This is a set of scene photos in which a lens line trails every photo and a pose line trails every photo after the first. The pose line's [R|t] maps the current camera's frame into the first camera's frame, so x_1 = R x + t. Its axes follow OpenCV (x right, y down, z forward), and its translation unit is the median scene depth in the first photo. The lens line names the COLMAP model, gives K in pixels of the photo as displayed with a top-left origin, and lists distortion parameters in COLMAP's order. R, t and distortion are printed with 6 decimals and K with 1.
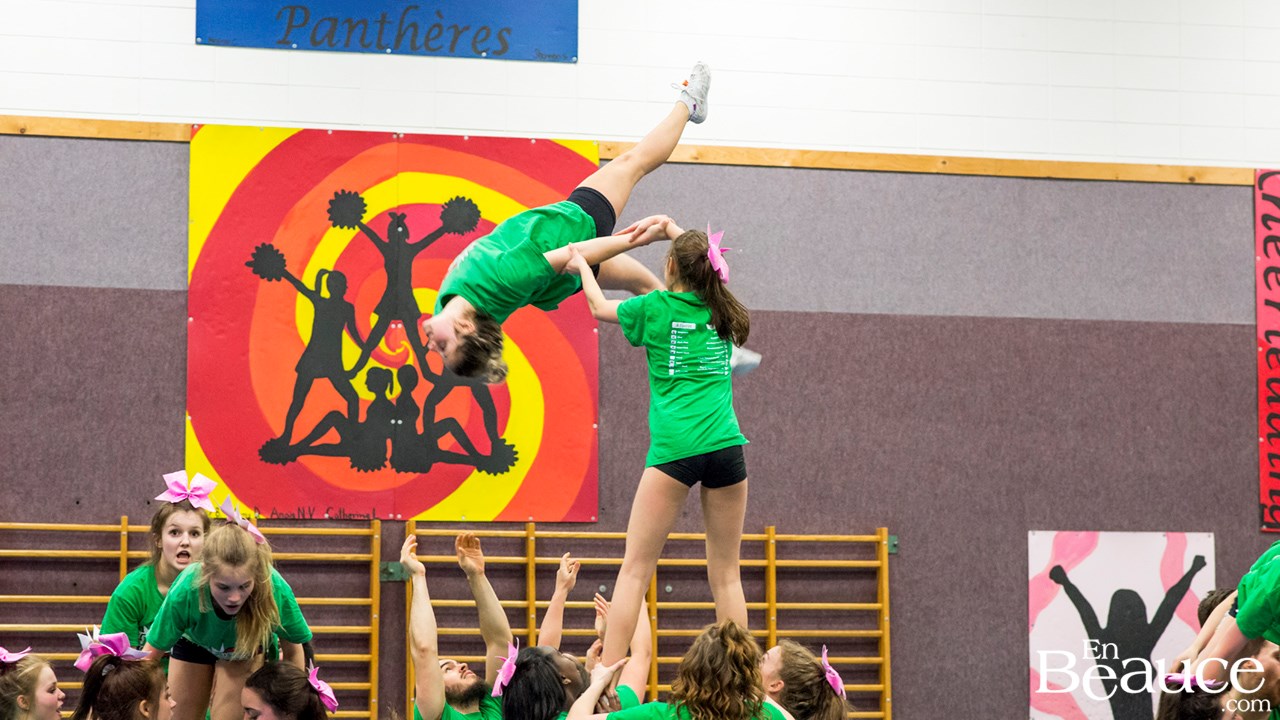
lens RADIAL K [[3064.4, 0, 646.9], [0, 3064.4, 370.2], [0, 0, 1]] dist [0.047928, 0.000000]
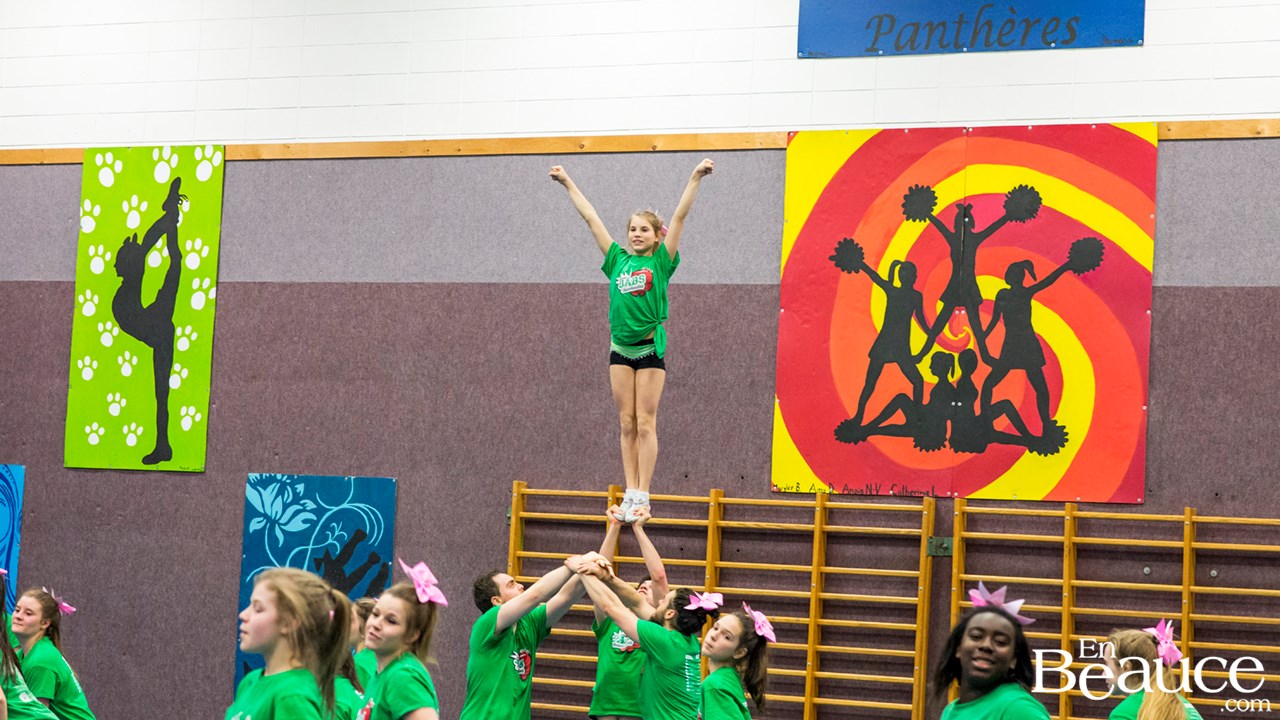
lens RADIAL K [[3064.4, 0, 674.7], [0, 3064.4, 361.9], [0, 0, 1]] dist [0.047928, 0.000000]
pose [[0.756021, -0.014328, -0.654391, 0.532211], [0.006907, 0.999879, -0.013913, 0.016541], [0.654511, 0.005999, 0.756029, 0.147527]]
